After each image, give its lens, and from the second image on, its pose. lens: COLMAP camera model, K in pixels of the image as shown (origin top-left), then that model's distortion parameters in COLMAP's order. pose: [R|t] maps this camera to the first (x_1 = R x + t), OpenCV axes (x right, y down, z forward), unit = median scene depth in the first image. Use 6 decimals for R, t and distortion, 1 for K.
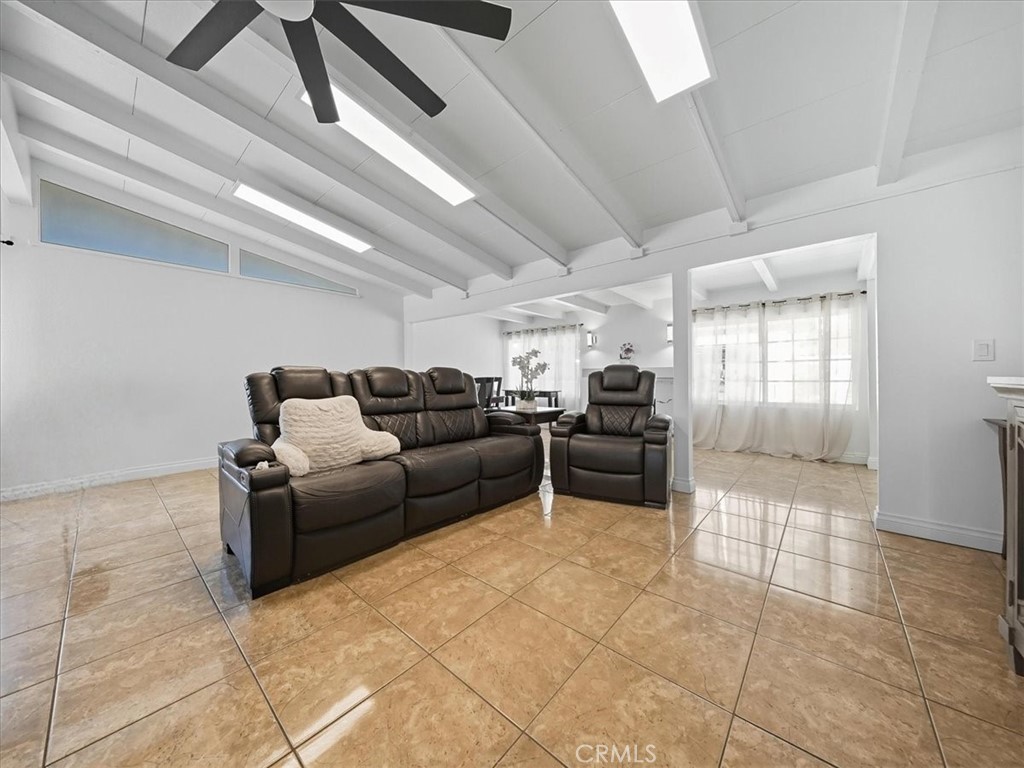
lens RADIAL K [[356.3, 0, 523.7], [0, 356.3, 376.4], [0, 0, 1]] dist [-0.001702, -0.000247]
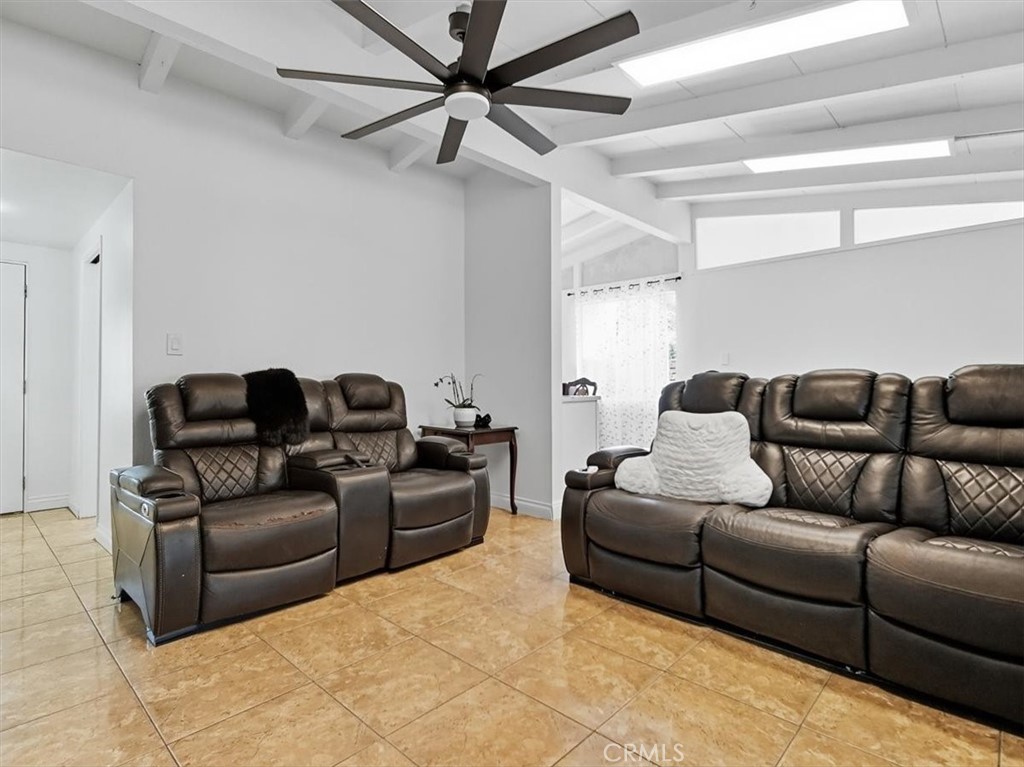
lens RADIAL K [[527.5, 0, 512.0], [0, 527.5, 383.5], [0, 0, 1]] dist [0.001622, -0.000482]
pose [[-0.055679, 0.002214, -0.998446, 0.756542], [-0.001639, 0.999996, 0.002309, -0.007835], [0.998447, 0.001765, -0.055675, 0.744463]]
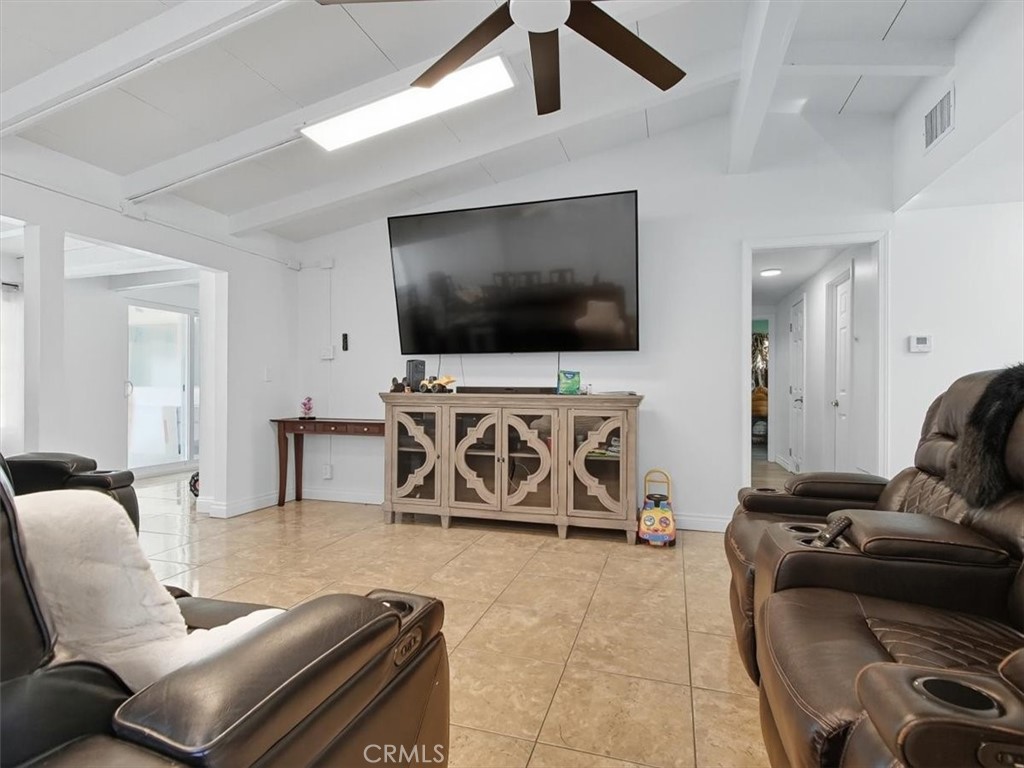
lens RADIAL K [[527.5, 0, 512.0], [0, 527.5, 384.0], [0, 0, 1]] dist [0.001622, -0.000482]
pose [[-0.387597, 0.013918, 0.921724, -1.184174], [0.002711, 0.999899, -0.013958, 0.007891], [-0.921825, -0.002912, -0.387595, 0.959871]]
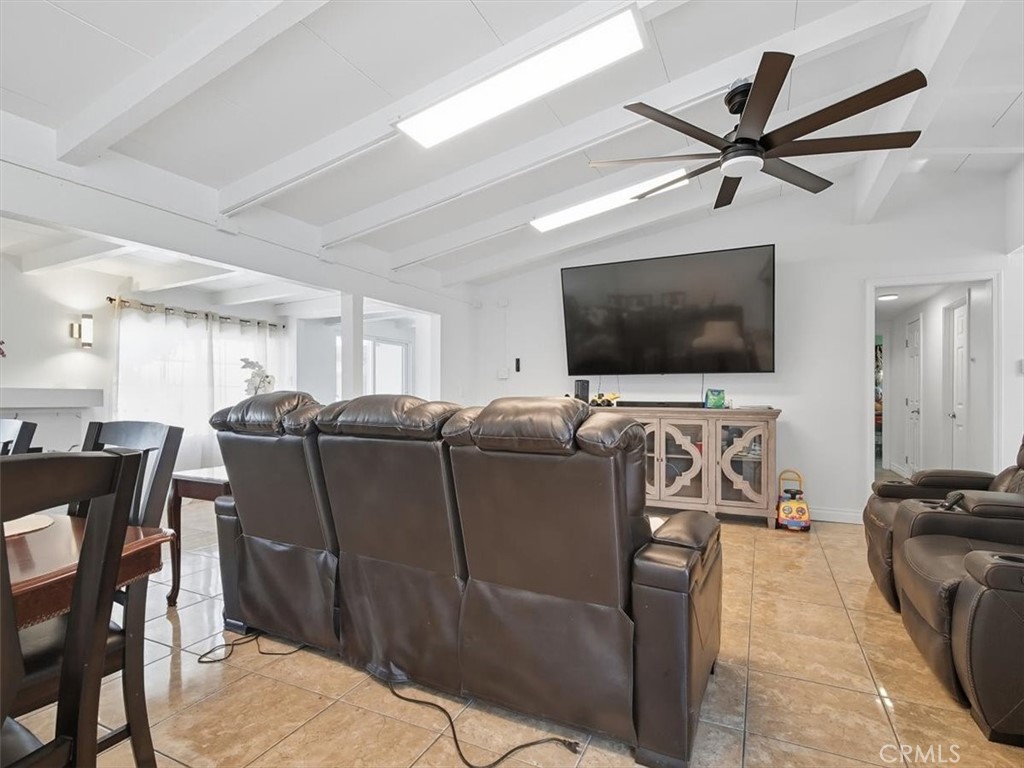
lens RADIAL K [[517.5, 0, 517.2], [0, 517.5, 390.7], [0, 0, 1]] dist [-0.002378, -0.001844]
pose [[-0.243929, 0.016363, 0.969655, -1.551689], [0.002769, 0.999865, -0.016176, -0.024524], [-0.969789, -0.001261, -0.243942, 1.467657]]
